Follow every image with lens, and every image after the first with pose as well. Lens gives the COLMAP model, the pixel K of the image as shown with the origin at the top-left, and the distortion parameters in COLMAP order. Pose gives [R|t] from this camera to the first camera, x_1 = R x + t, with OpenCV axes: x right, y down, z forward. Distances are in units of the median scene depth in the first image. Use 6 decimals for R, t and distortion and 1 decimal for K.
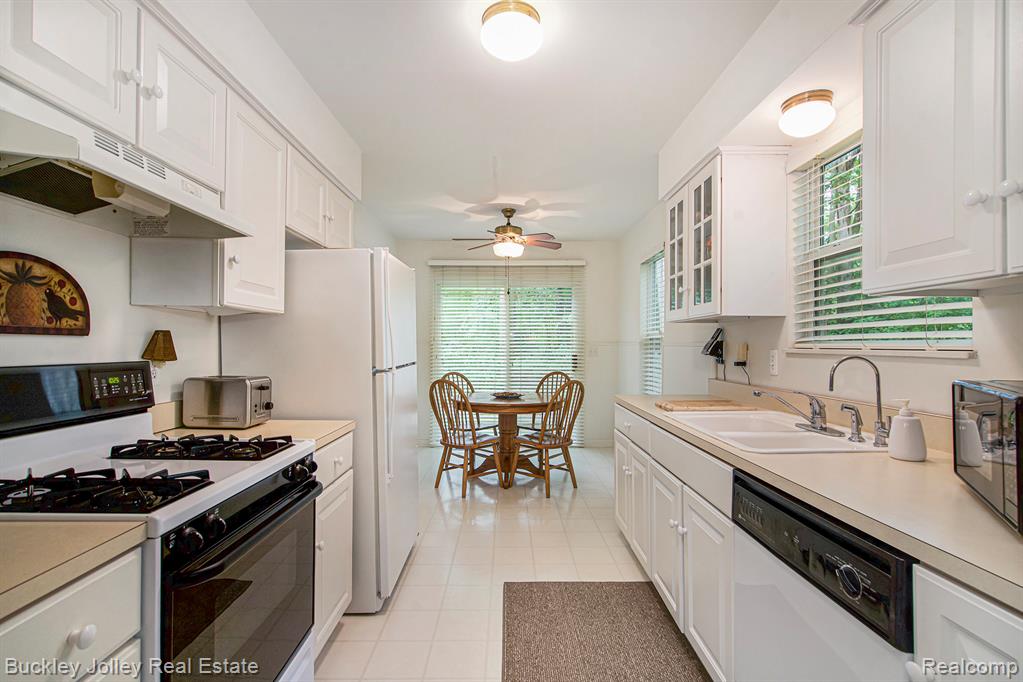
lens RADIAL K [[473.0, 0, 508.3], [0, 473.0, 347.7], [0, 0, 1]] dist [0.000848, 0.000011]
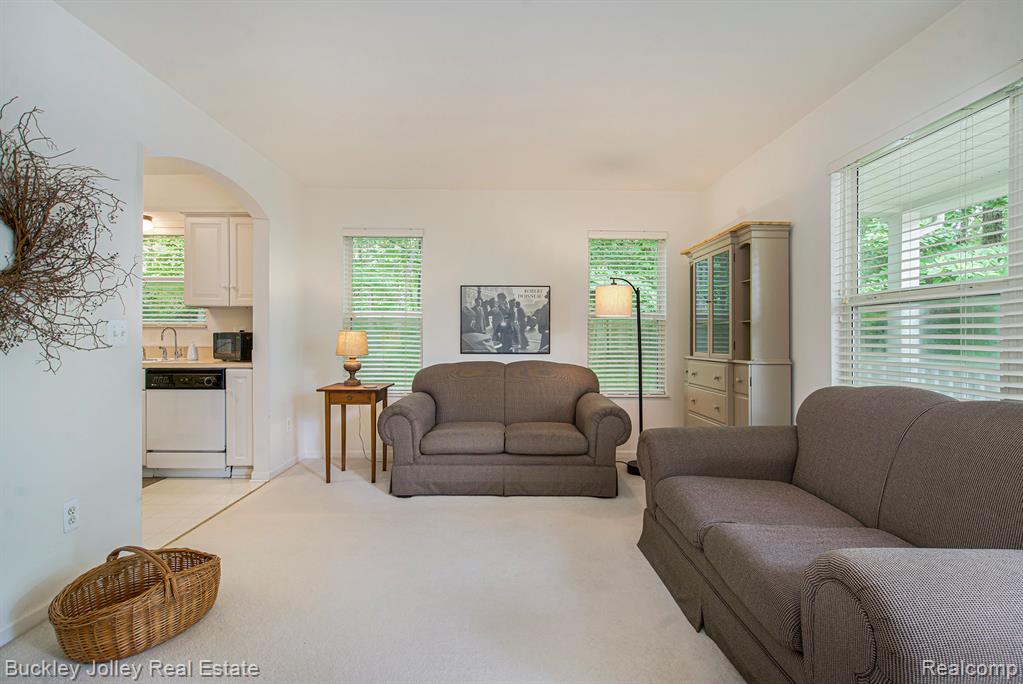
lens RADIAL K [[473.0, 0, 511.7], [0, 473.0, 339.7], [0, 0, 1]] dist [0.000848, 0.000011]
pose [[-0.024361, -0.008460, 0.999667, -0.759712], [0.000564, 0.999964, 0.008477, 0.025386], [-0.999703, 0.000770, -0.024356, -0.330658]]
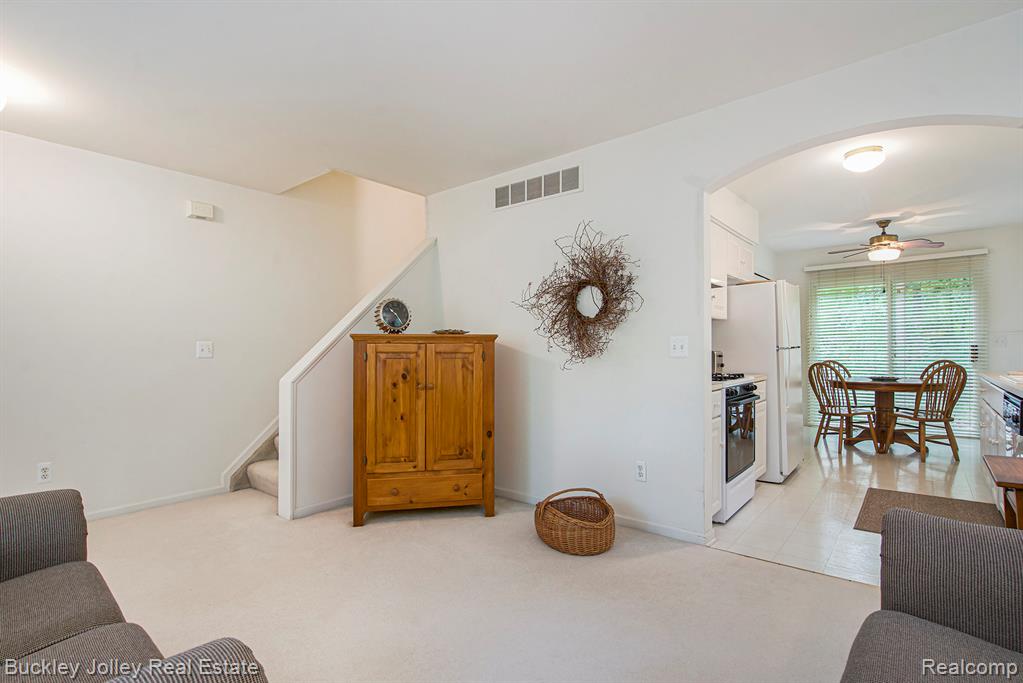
lens RADIAL K [[502.2, 0, 508.0], [0, 502.2, 351.8], [0, 0, 1]] dist [-0.004084, 0.000001]
pose [[0.771528, -0.007239, -0.636154, 0.075546], [0.010002, 0.999950, 0.000752, 0.026478], [0.636117, -0.006943, 0.771562, -0.606965]]
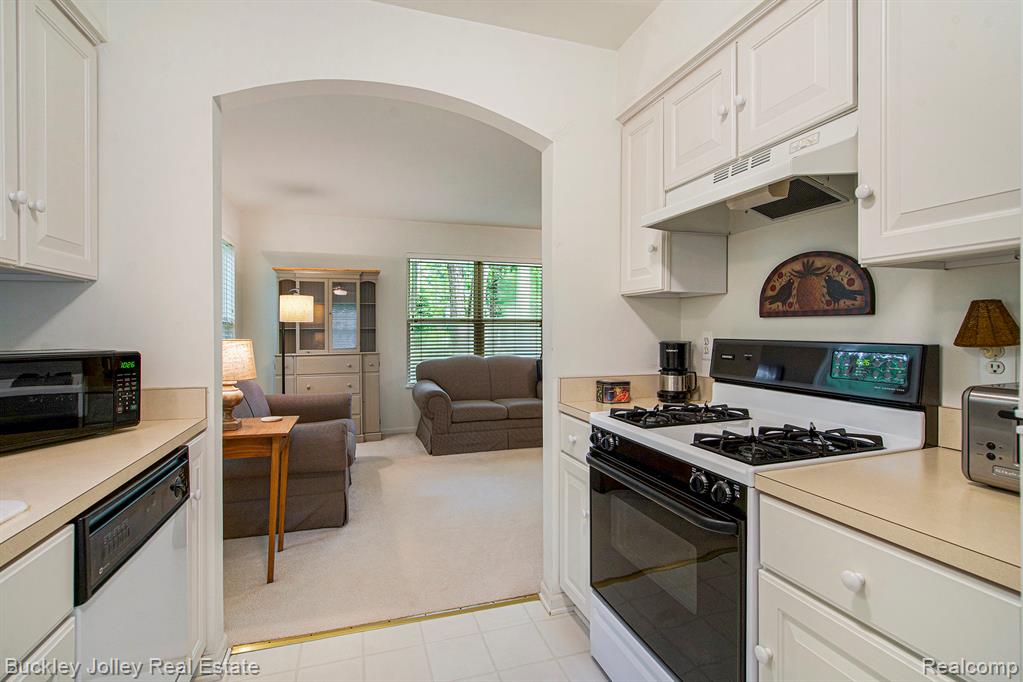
lens RADIAL K [[473.0, 0, 507.0], [0, 473.0, 343.4], [0, 0, 1]] dist [0.000848, 0.000011]
pose [[-0.948384, 0.009881, -0.316970, 0.056093], [0.000033, 0.999518, 0.031059, 0.001778], [0.317124, 0.029445, -0.947927, 0.741207]]
